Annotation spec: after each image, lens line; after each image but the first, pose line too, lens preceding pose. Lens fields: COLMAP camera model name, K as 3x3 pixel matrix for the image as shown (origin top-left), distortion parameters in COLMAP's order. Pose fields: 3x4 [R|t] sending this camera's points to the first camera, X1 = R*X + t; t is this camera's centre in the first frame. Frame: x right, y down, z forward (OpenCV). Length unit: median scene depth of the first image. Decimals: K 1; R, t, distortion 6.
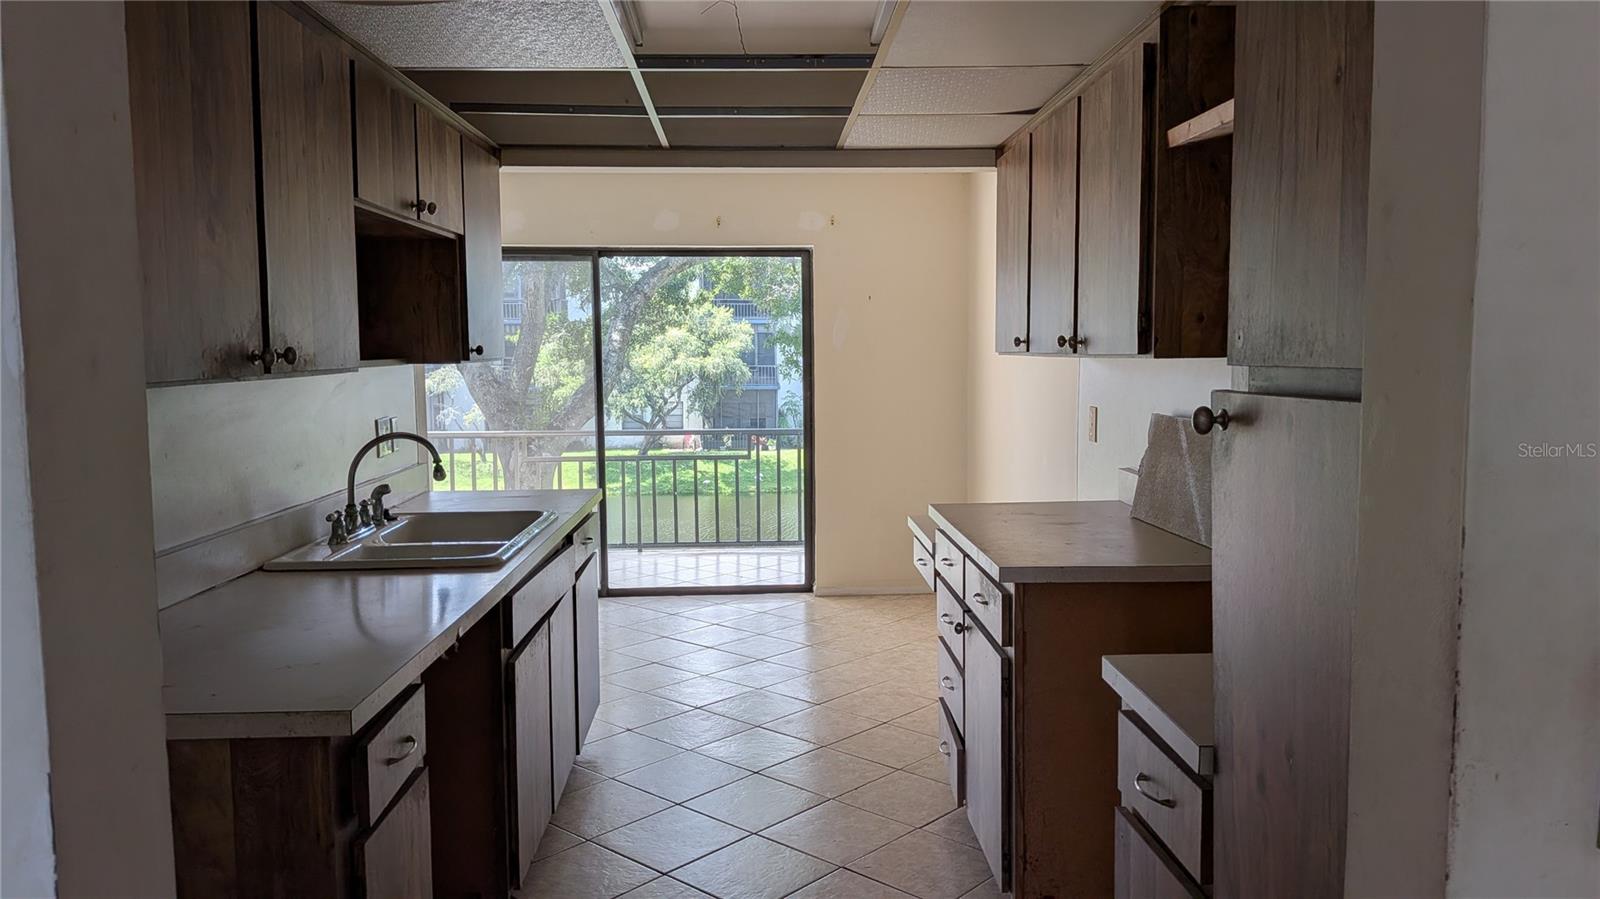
lens RADIAL K [[1133.9, 0, 817.3], [0, 1133.9, 444.4], [0, 0, 1]] dist [0.013715, -0.024736]
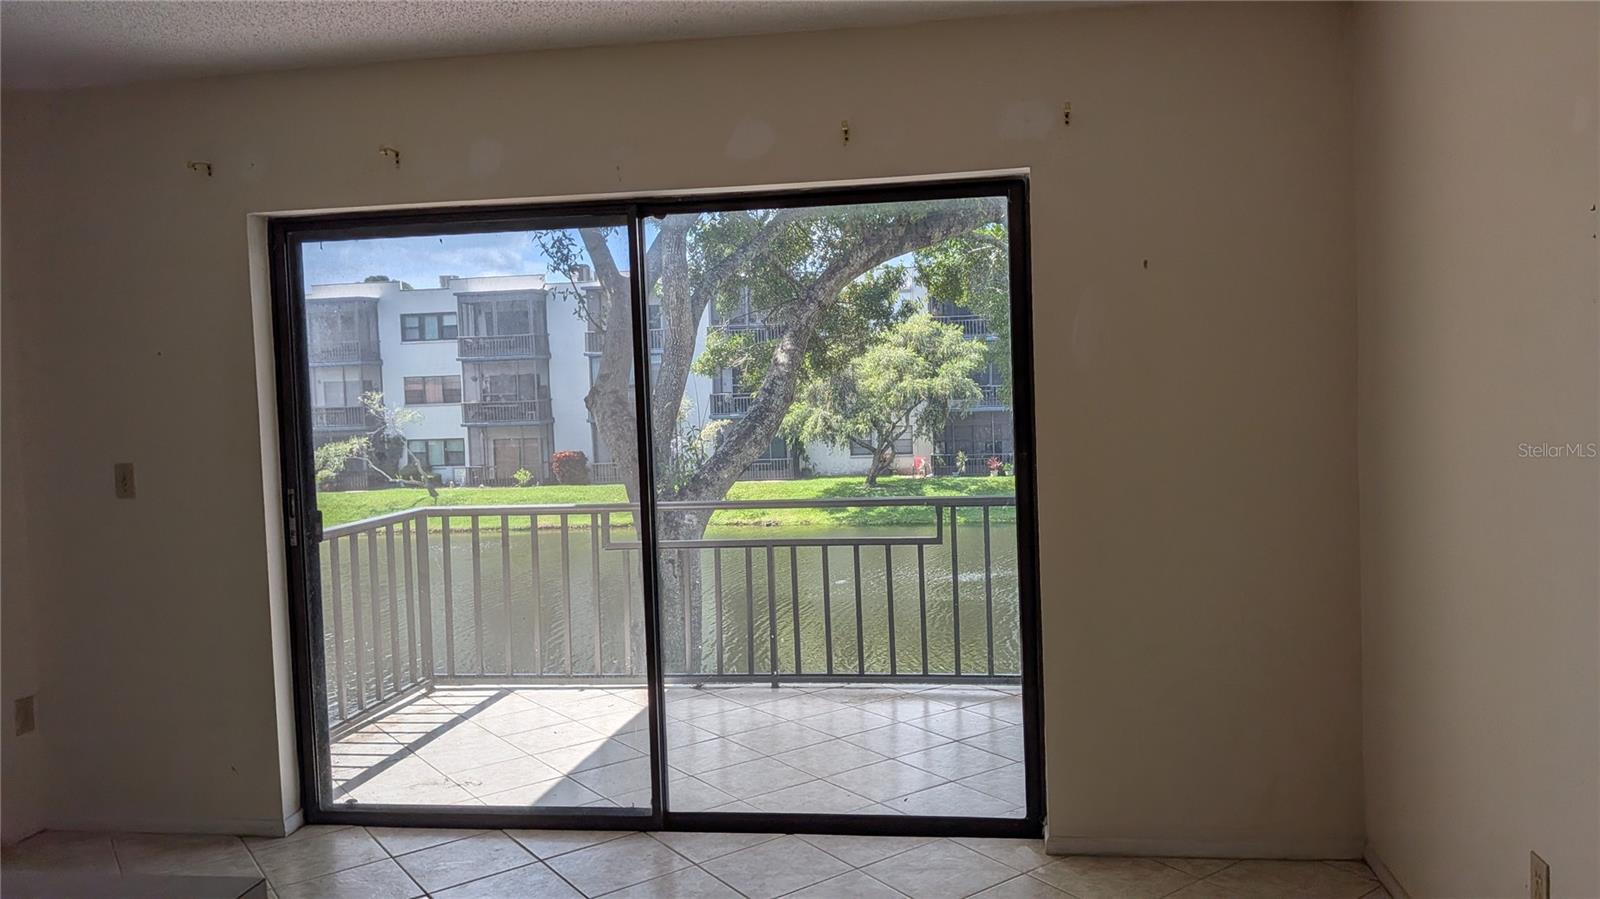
lens RADIAL K [[1133.9, 0, 858.5], [0, 1133.9, 433.9], [0, 0, 1]] dist [0.013715, -0.024736]
pose [[0.985021, -0.020176, -0.171253, 0.003210], [0.015634, 0.999490, -0.027832, -0.021855], [0.171727, 0.024738, 0.984834, 0.253091]]
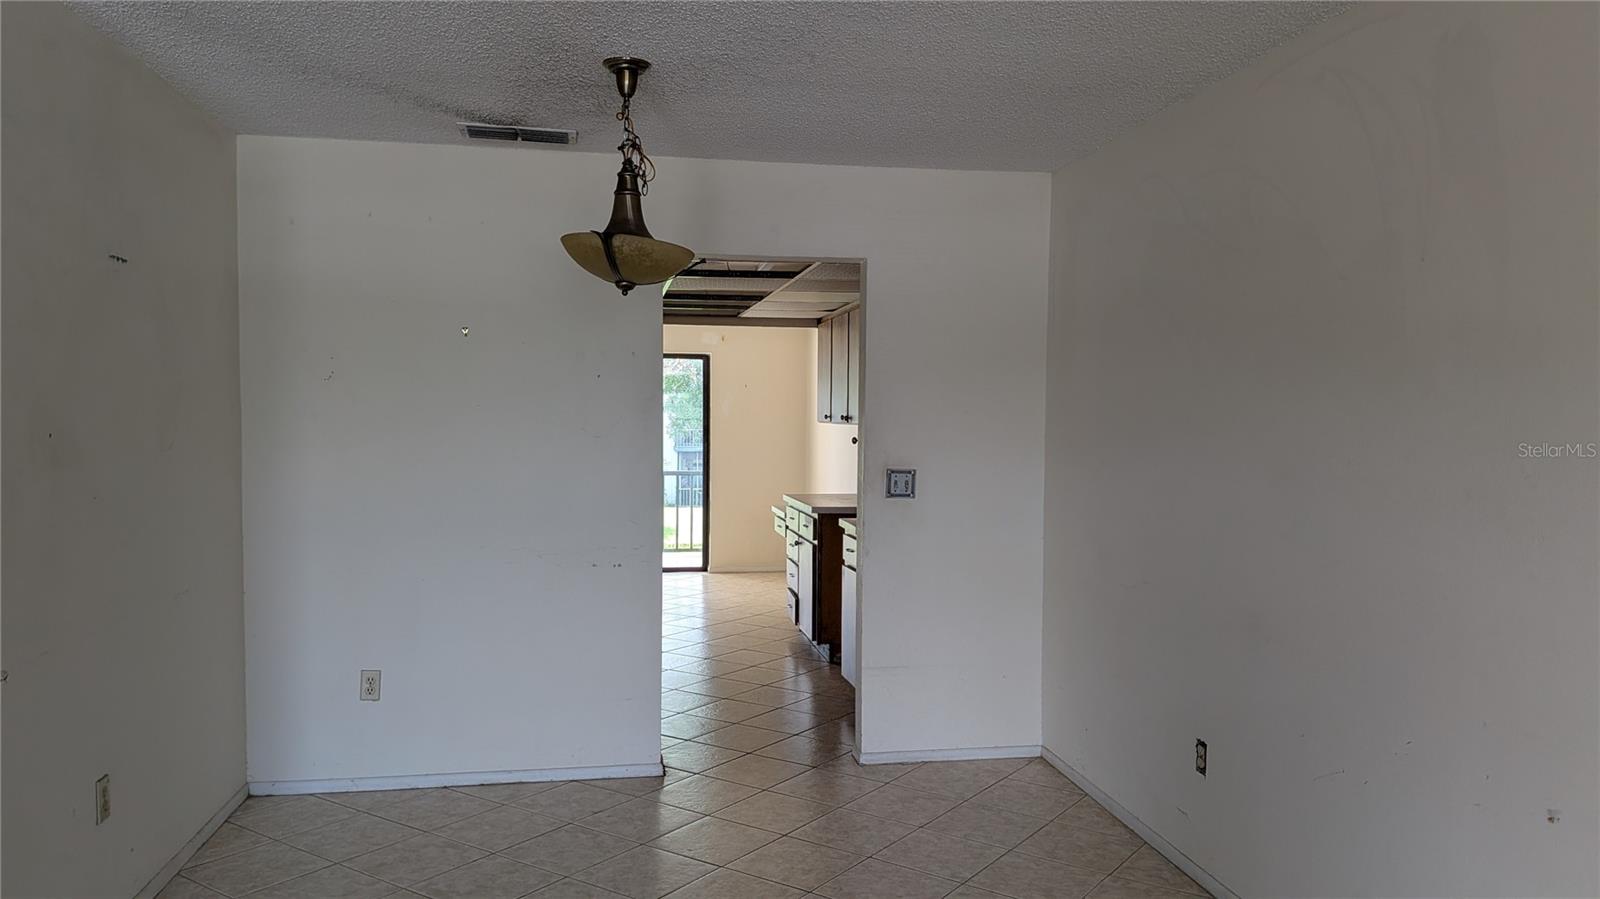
lens RADIAL K [[1133.9, 0, 803.4], [0, 1133.9, 452.7], [0, 0, 1]] dist [0.013715, -0.024736]
pose [[0.992680, 0.011999, 0.120174, -0.033840], [-0.005939, 0.998698, -0.050663, 0.024157], [-0.120626, 0.049579, 0.991459, -0.315044]]
